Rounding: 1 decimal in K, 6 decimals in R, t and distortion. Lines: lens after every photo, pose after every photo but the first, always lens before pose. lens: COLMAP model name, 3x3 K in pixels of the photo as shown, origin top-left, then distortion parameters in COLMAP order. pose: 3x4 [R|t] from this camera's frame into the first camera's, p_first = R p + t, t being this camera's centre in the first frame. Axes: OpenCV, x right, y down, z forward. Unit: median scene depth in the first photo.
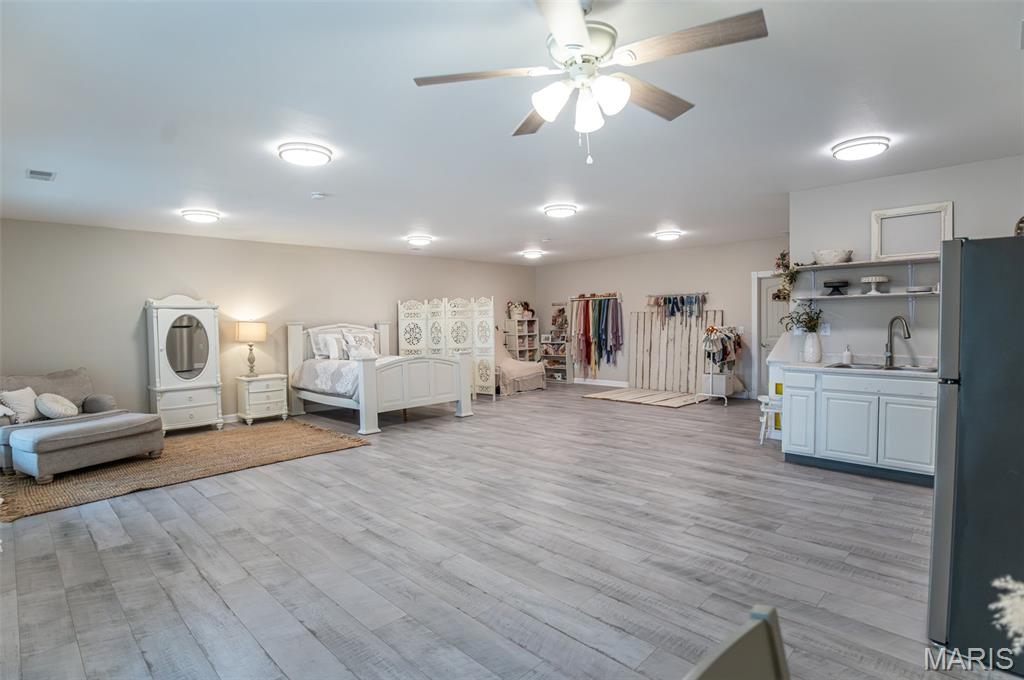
lens RADIAL K [[509.8, 0, 512.0], [0, 509.8, 340.0], [0, 0, 1]] dist [-0.029104, -0.000473]
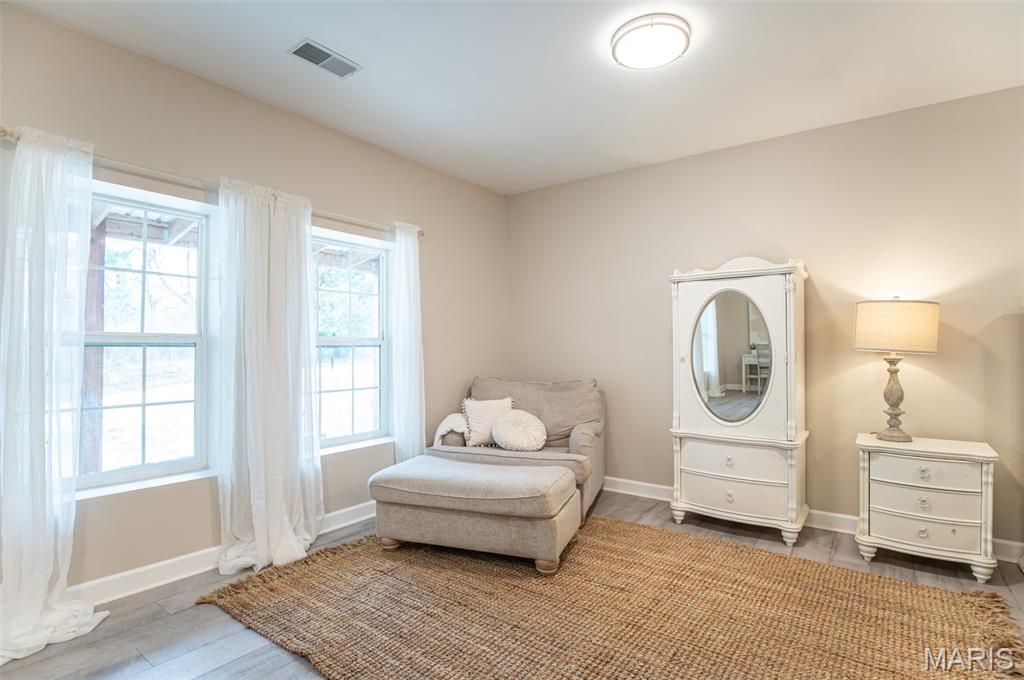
lens RADIAL K [[496.0, 0, 512.0], [0, 496.0, 340.0], [0, 0, 1]] dist [-0.025615, -0.001040]
pose [[0.131989, 0.000967, -0.991251, -0.138450], [-0.041039, 0.999147, -0.004490, 0.006653], [0.990401, 0.041273, 0.131916, 0.517012]]
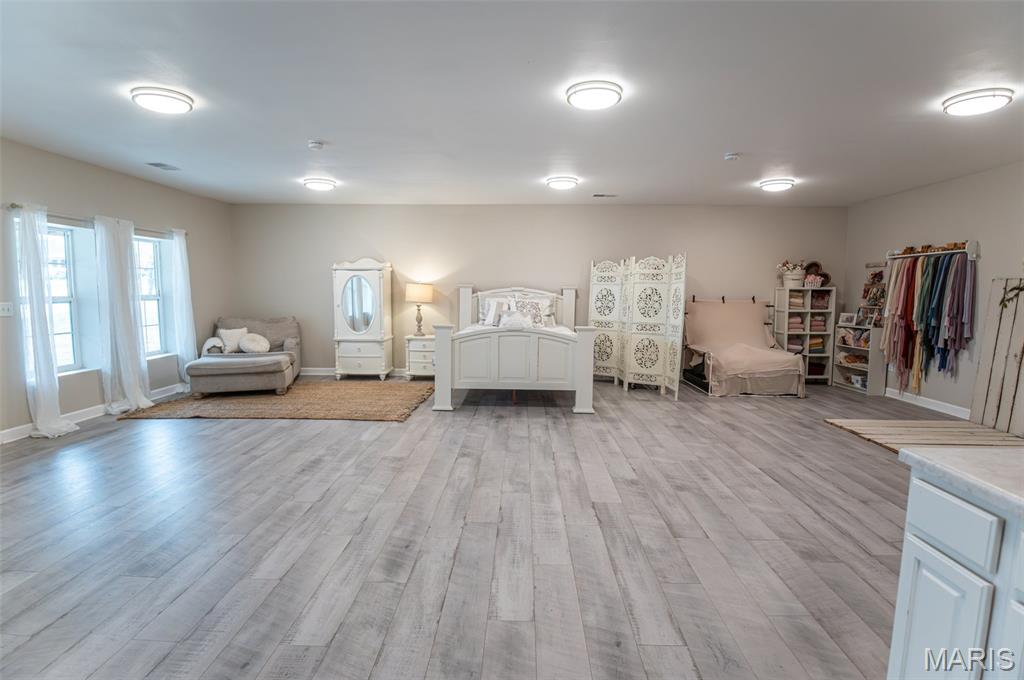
lens RADIAL K [[509.8, 0, 512.0], [0, 509.8, 340.0], [0, 0, 1]] dist [-0.029104, -0.000473]
pose [[0.682530, 0.093092, -0.724905, 0.301702], [-0.047895, 0.995420, 0.082736, -0.011852], [0.729287, -0.021750, 0.683862, 0.335448]]
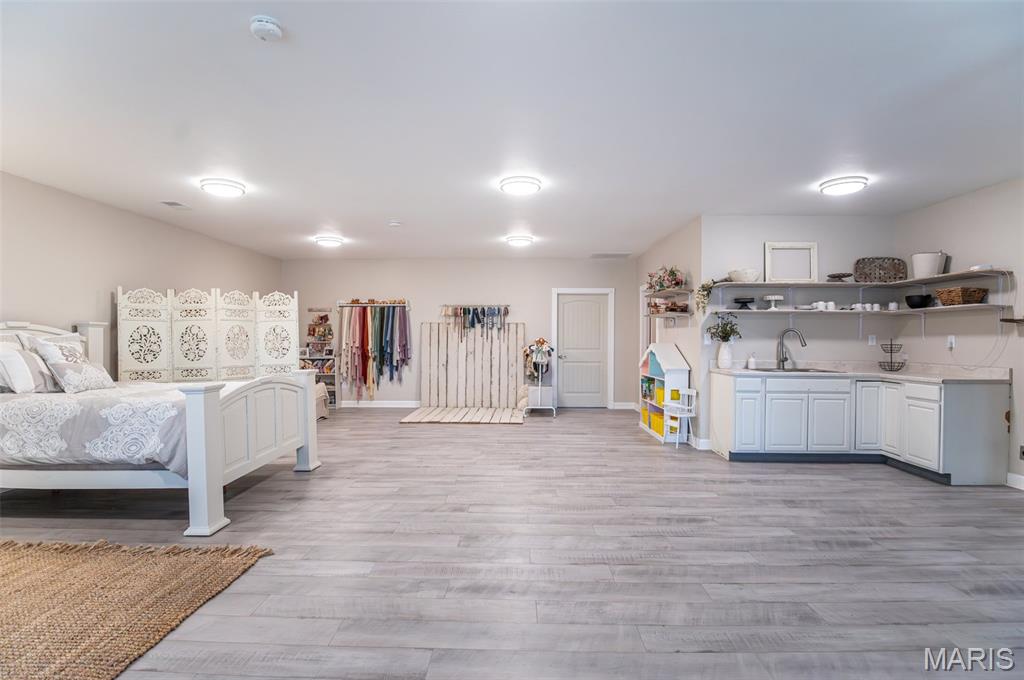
lens RADIAL K [[496.0, 0, 512.0], [0, 496.0, 340.0], [0, 0, 1]] dist [-0.025615, -0.001040]
pose [[0.726342, 0.013522, 0.687201, -0.277566], [0.010823, 0.999458, -0.031106, 0.005535], [-0.687249, 0.030031, 0.725801, 0.291152]]
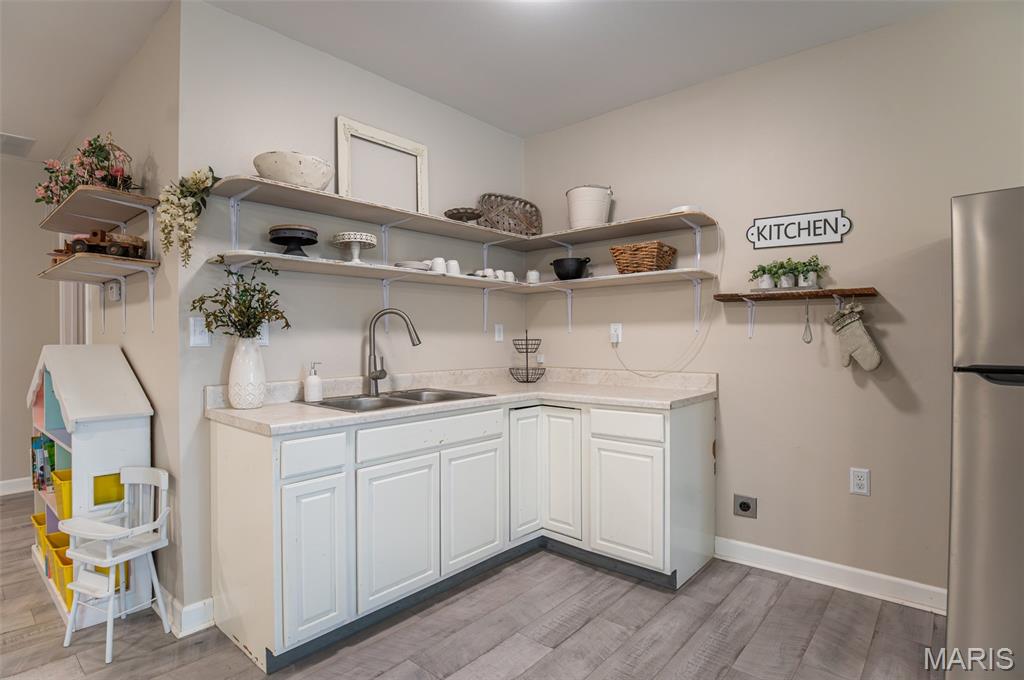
lens RADIAL K [[523.3, 0, 512.0], [0, 523.3, 340.0], [0, 0, 1]] dist [-0.033270, -0.000220]
pose [[-0.060111, 0.007851, 0.998161, 0.076896], [0.042883, 0.999066, -0.005276, -0.000551], [-0.997270, 0.042487, -0.060391, 0.441305]]
